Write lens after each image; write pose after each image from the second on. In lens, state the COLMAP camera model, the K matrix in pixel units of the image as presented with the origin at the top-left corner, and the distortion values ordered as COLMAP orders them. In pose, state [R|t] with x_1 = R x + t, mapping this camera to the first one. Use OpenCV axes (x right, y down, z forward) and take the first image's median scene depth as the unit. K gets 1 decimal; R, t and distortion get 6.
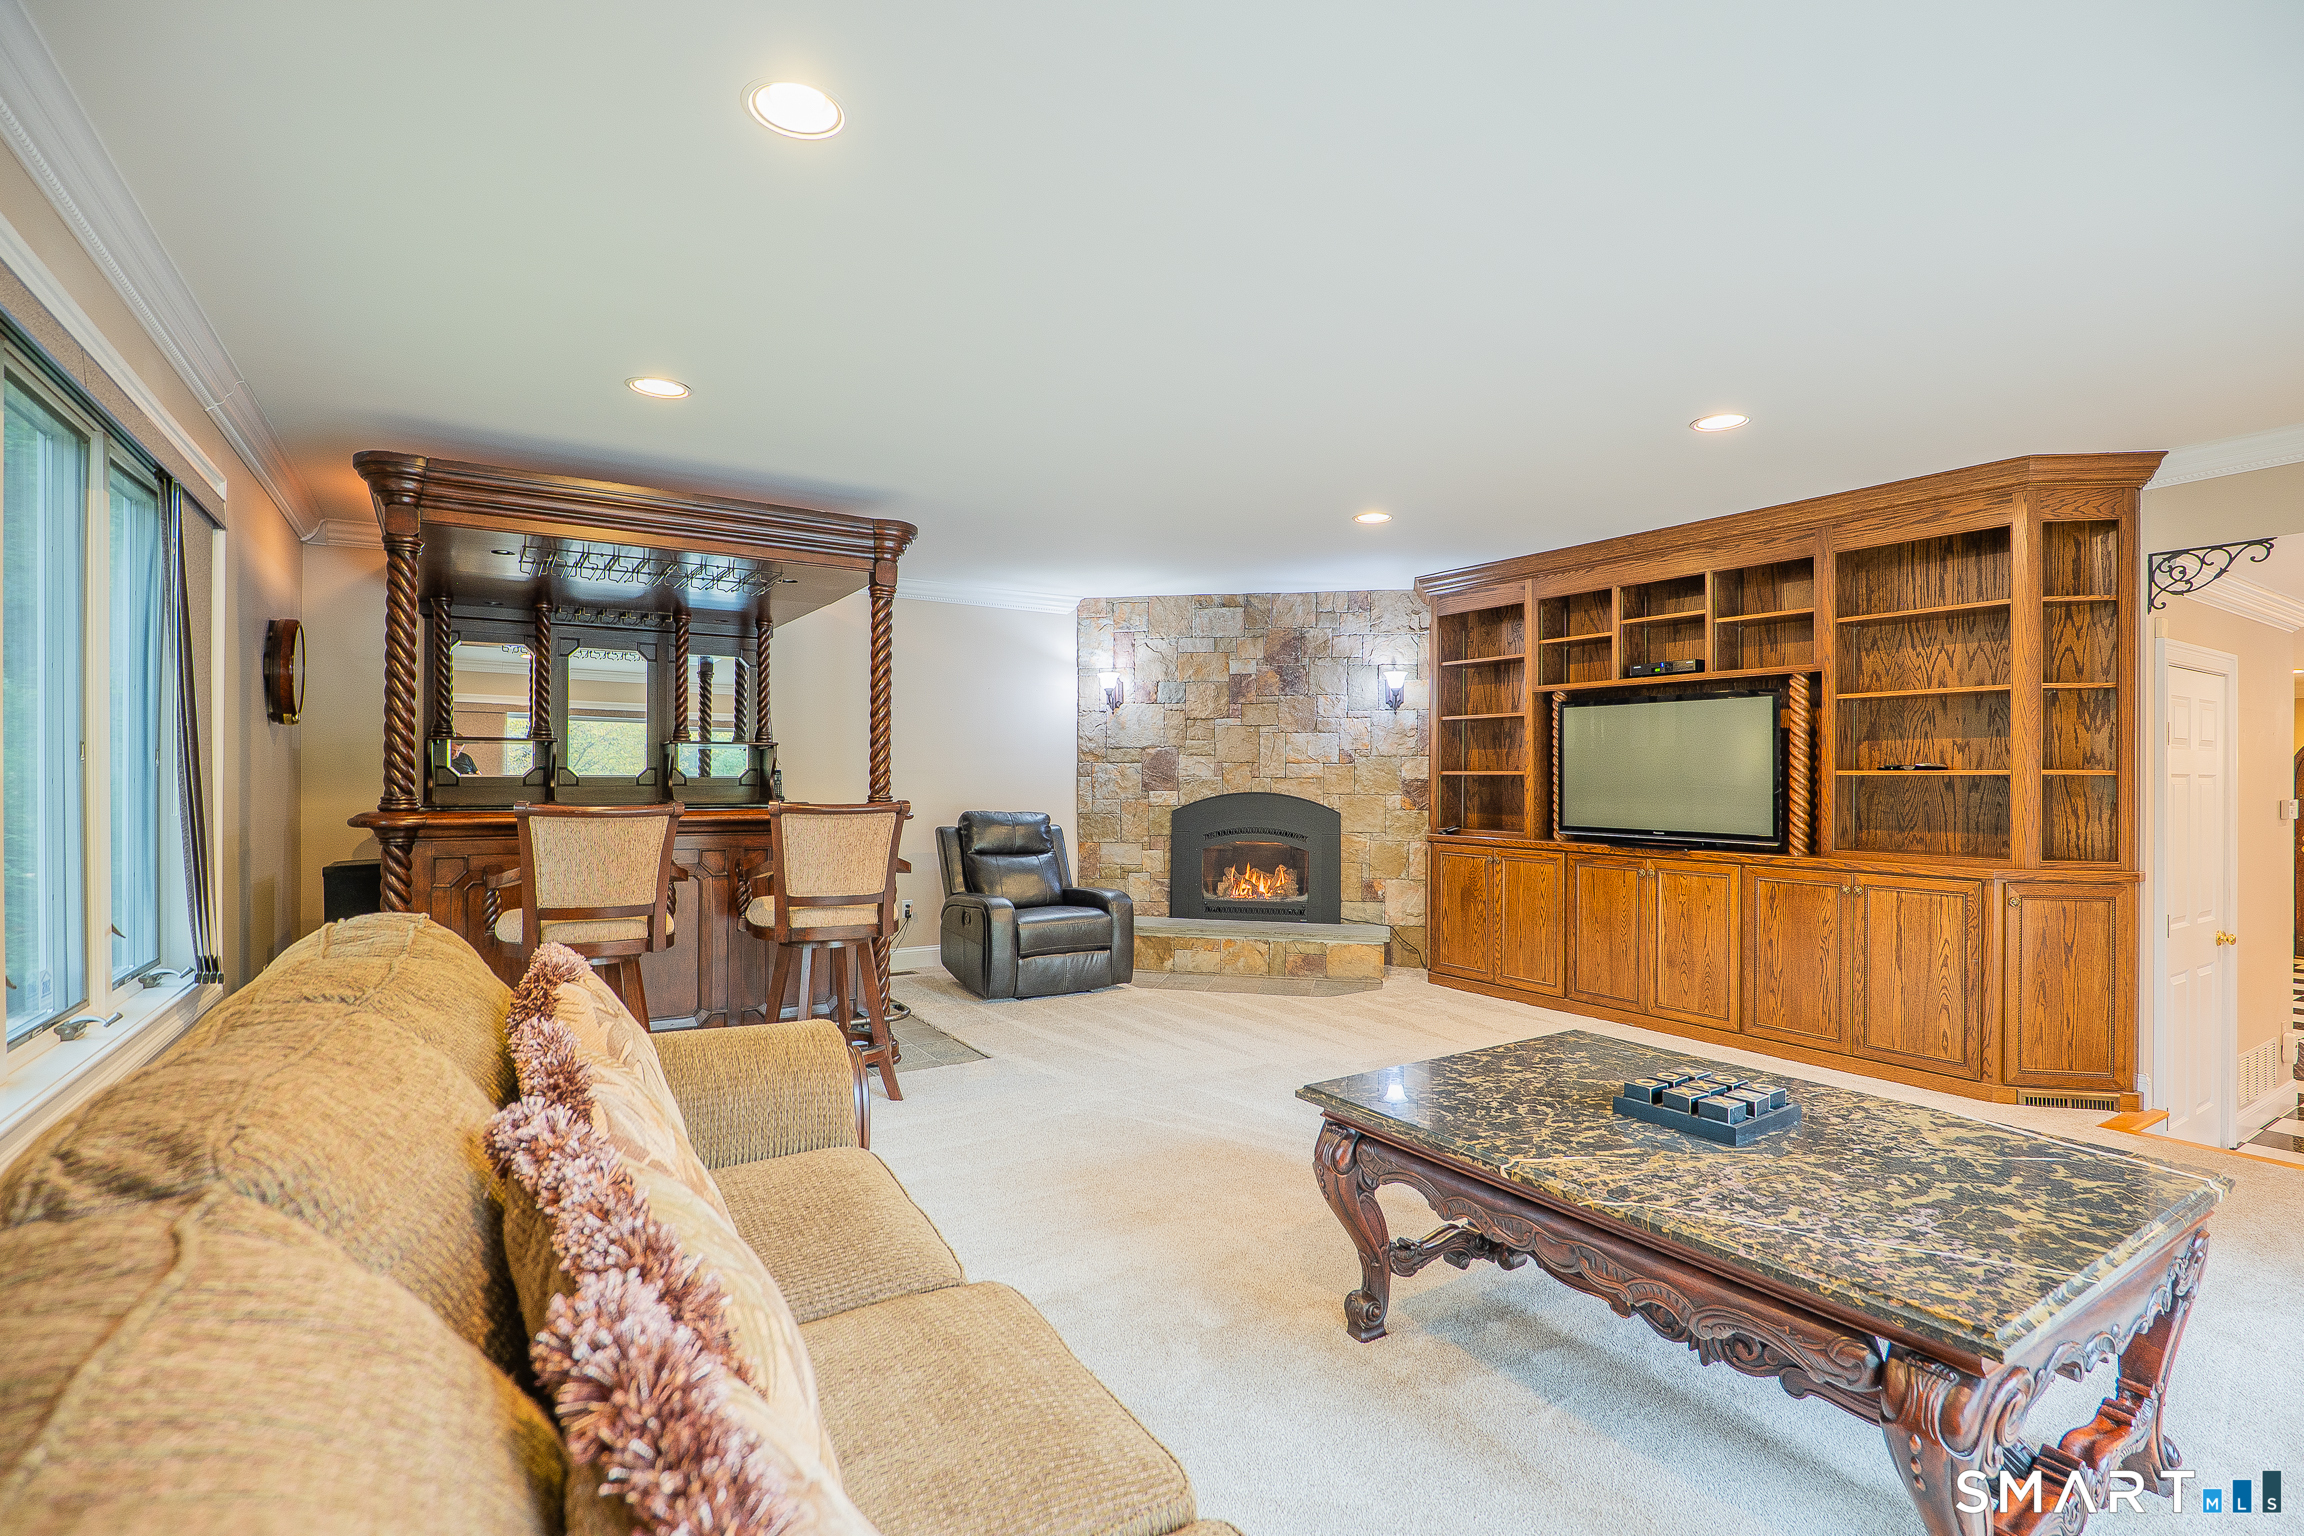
lens RADIAL K [[1080.0, 0, 1161.7], [0, 1080.0, 781.5], [0, 0, 1]] dist [-0.040697, 0.026007]
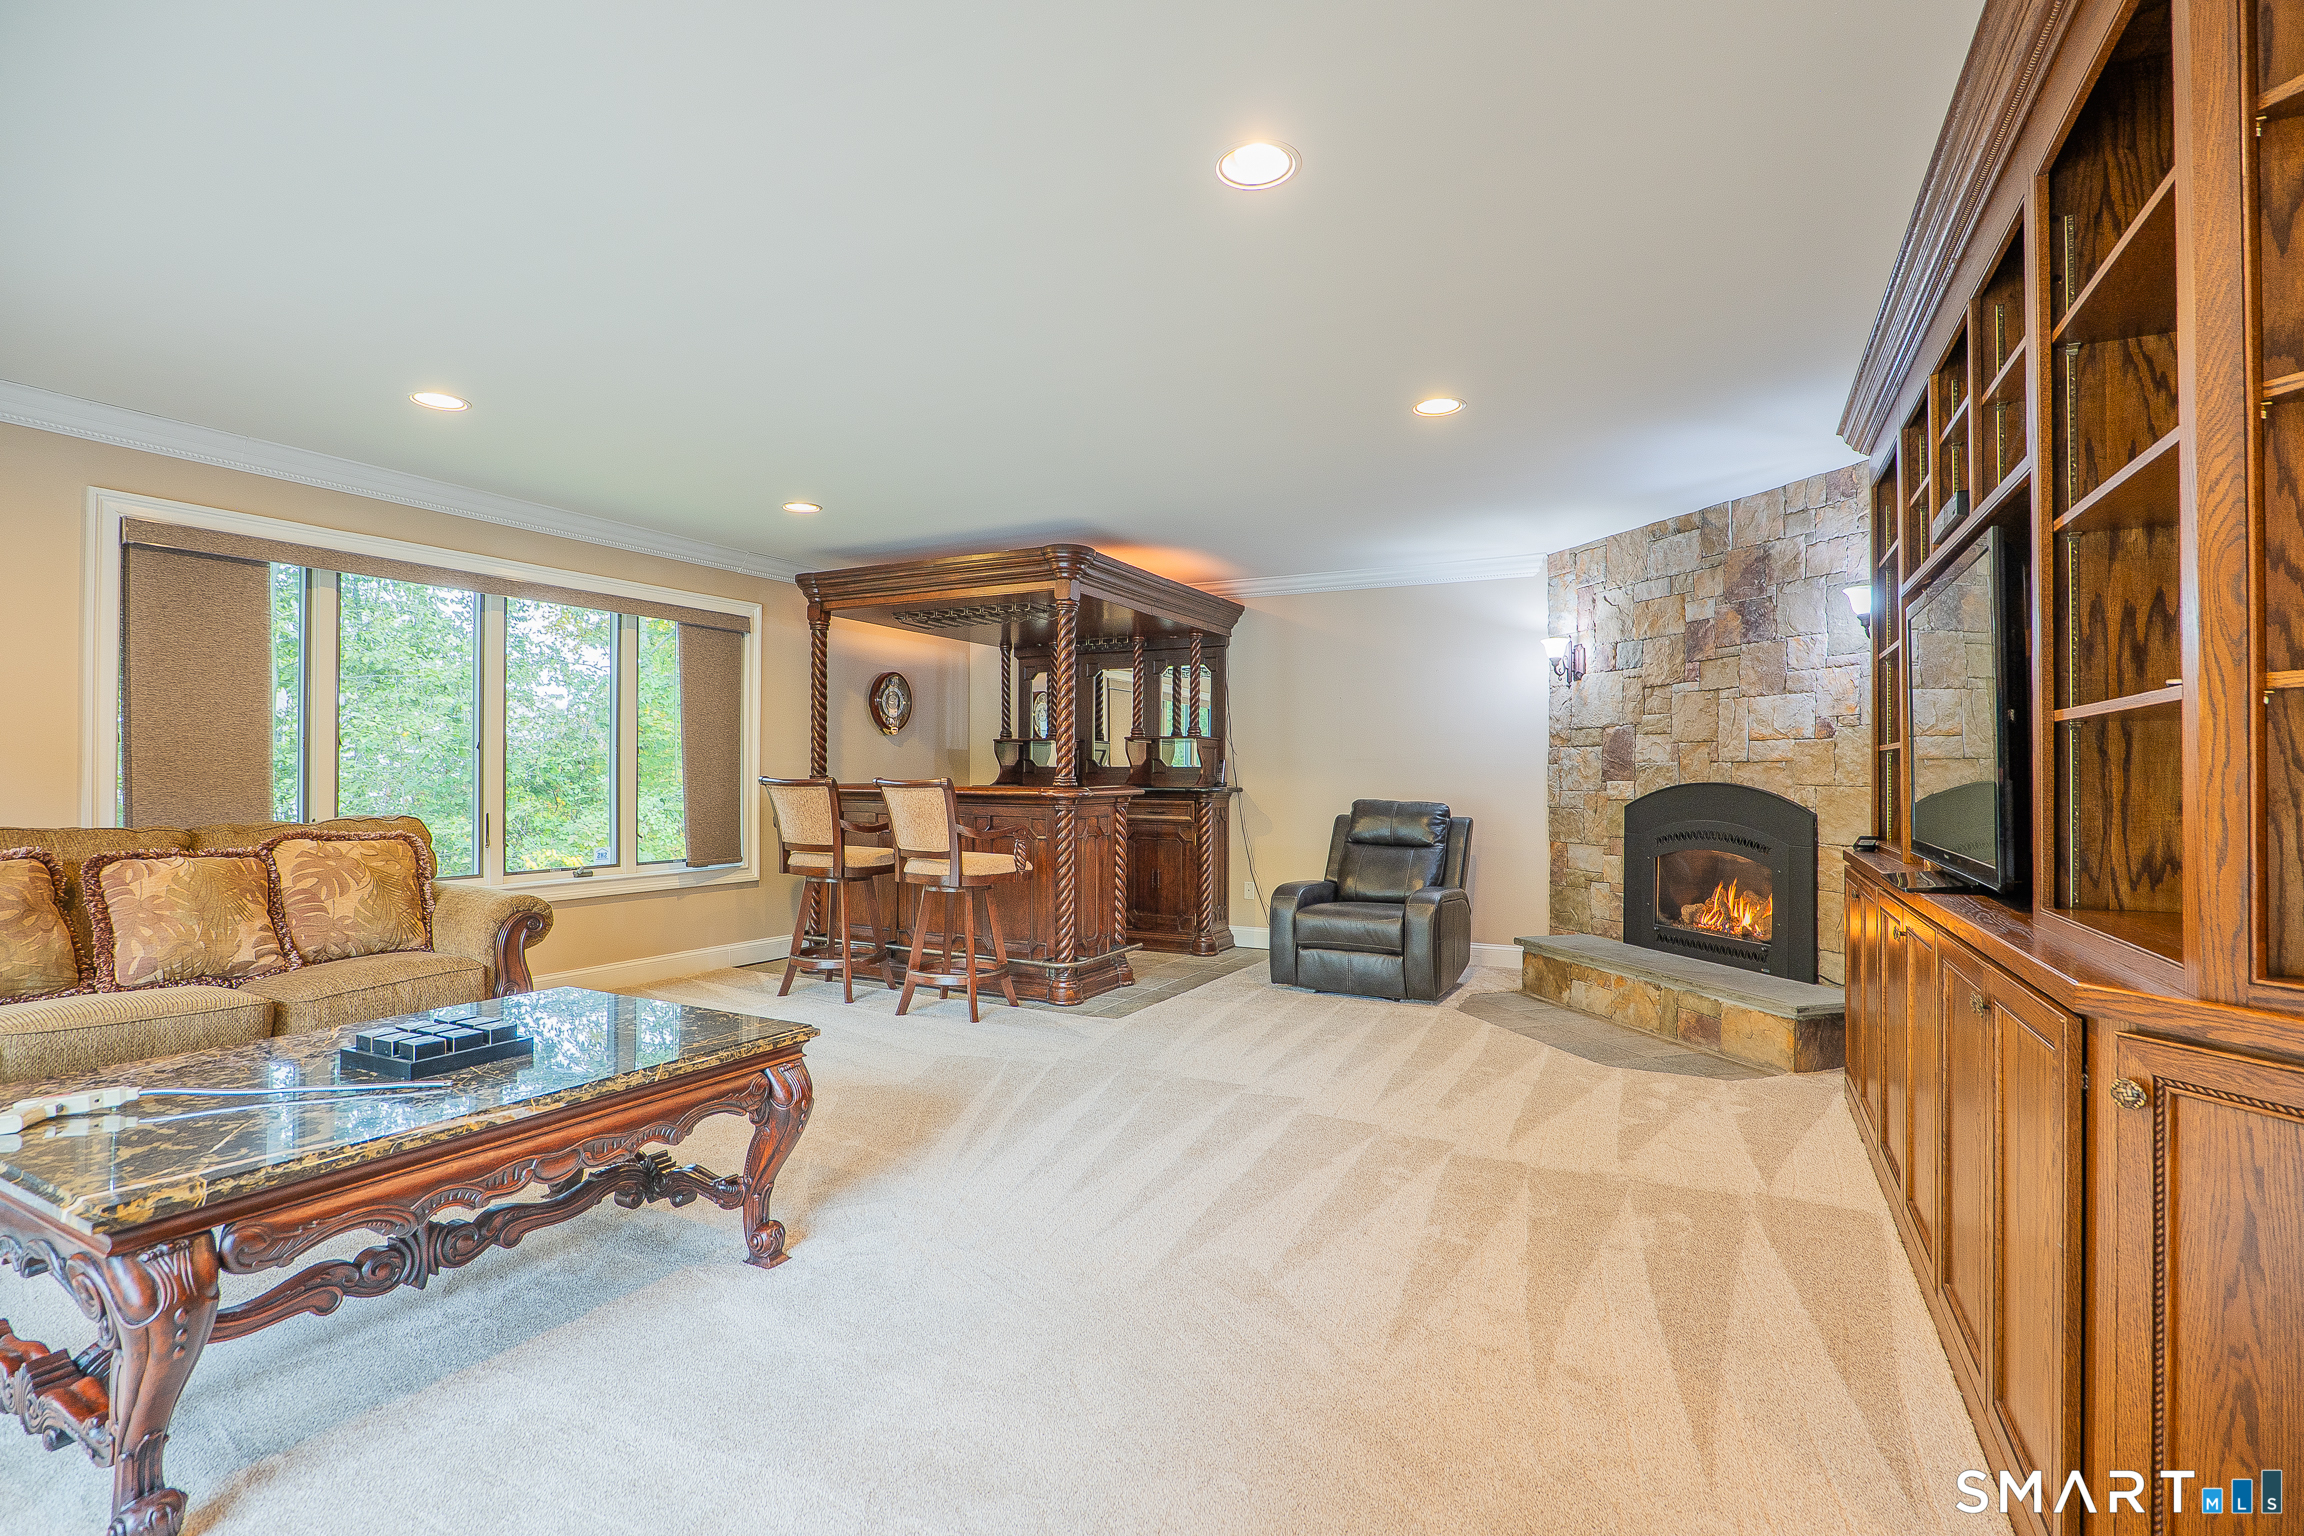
lens RADIAL K [[1080.0, 0, 1161.7], [0, 1080.0, 781.5], [0, 0, 1]] dist [-0.040697, 0.026007]
pose [[0.485961, 0.001435, -0.873979, 0.531511], [-0.004970, 0.999987, -0.001122, 0.011872], [0.873966, 0.004889, 0.485962, 0.333938]]
